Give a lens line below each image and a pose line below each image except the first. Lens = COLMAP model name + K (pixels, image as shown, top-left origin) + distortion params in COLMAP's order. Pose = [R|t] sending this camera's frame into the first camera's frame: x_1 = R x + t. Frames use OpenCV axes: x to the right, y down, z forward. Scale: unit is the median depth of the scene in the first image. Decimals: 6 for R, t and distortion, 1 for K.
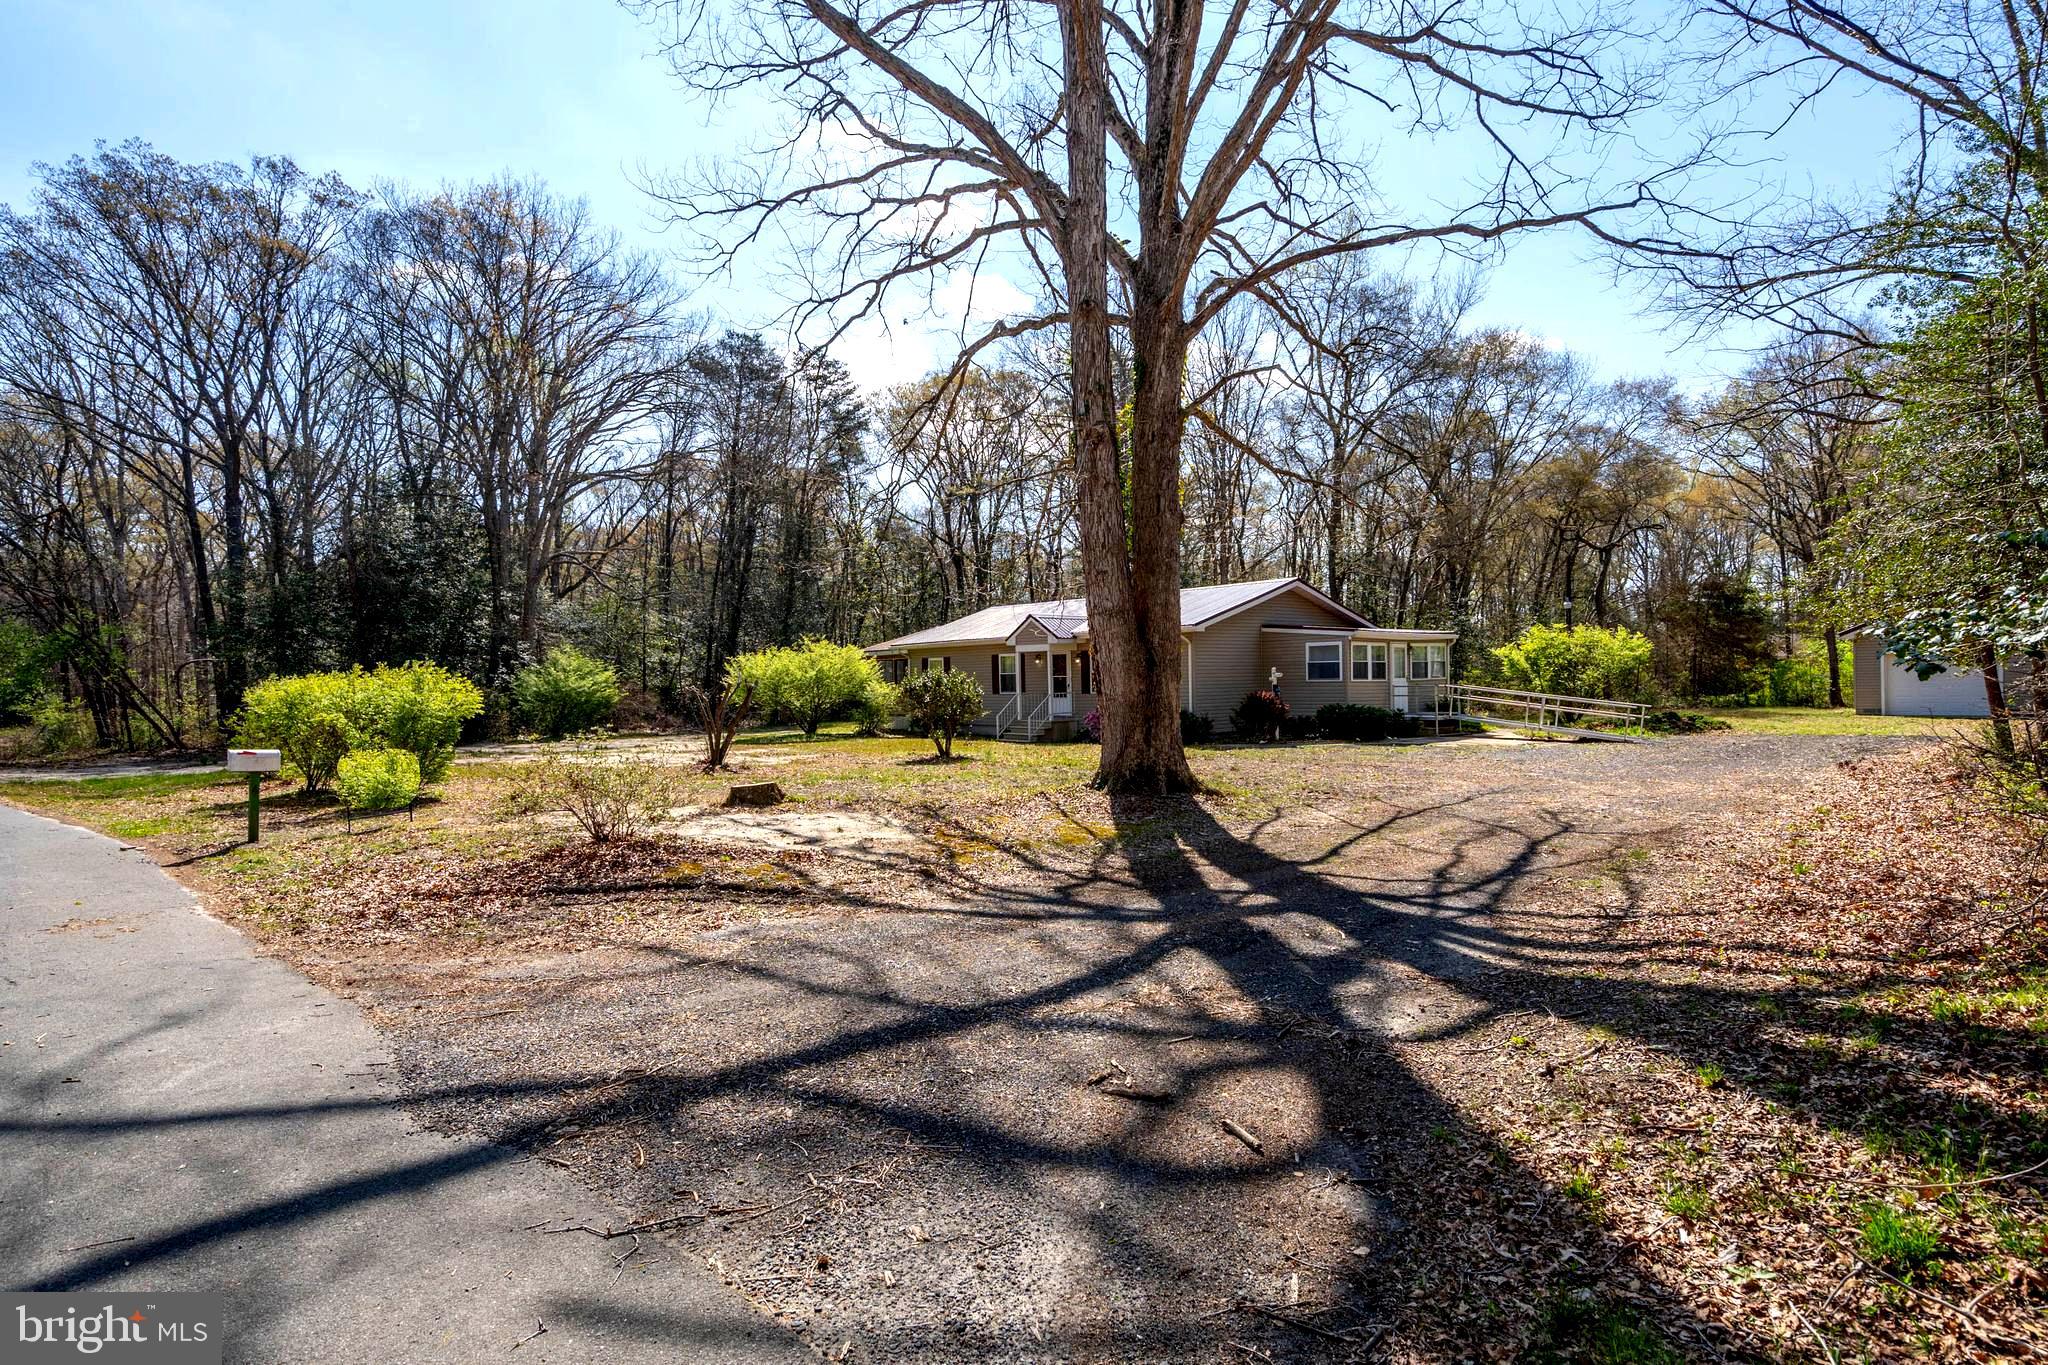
lens RADIAL K [[1111.1, 0, 1024.0], [0, 1111.1, 682.5], [0, 0, 1]] dist [-0.028752, -0.000262]
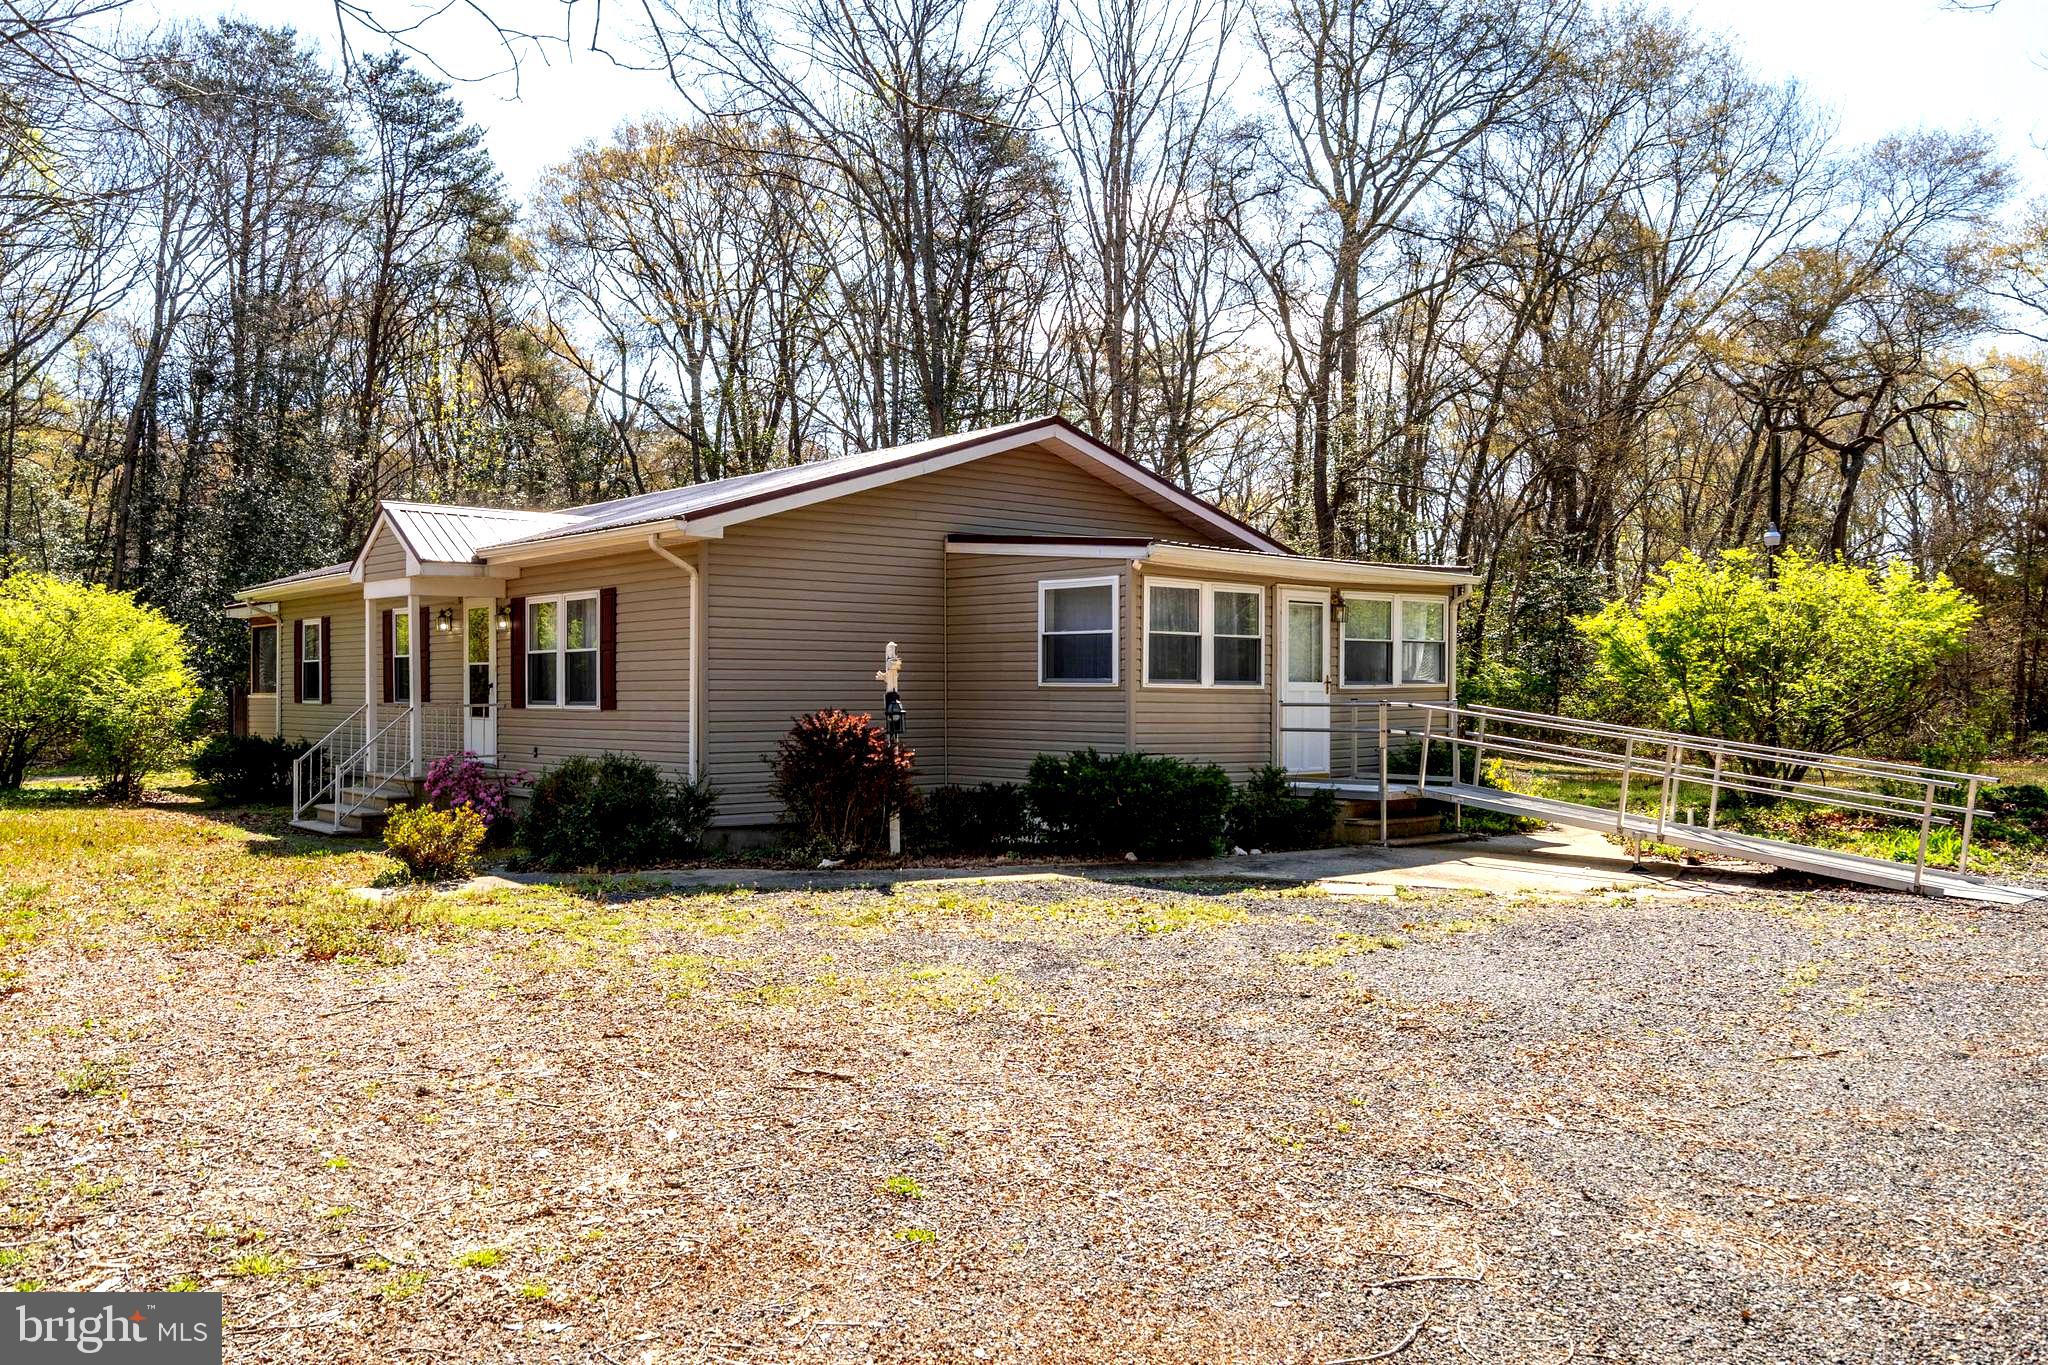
lens RADIAL K [[1603.3, 0, 1018.7], [0, 1603.3, 711.2], [0, 0, 1]] dist [-0.036969, -0.004654]
pose [[0.999807, 0.018491, 0.006593, 0.230132], [-0.018568, 0.999759, 0.011749, 0.001151], [-0.006374, -0.011869, 0.999909, 0.443577]]
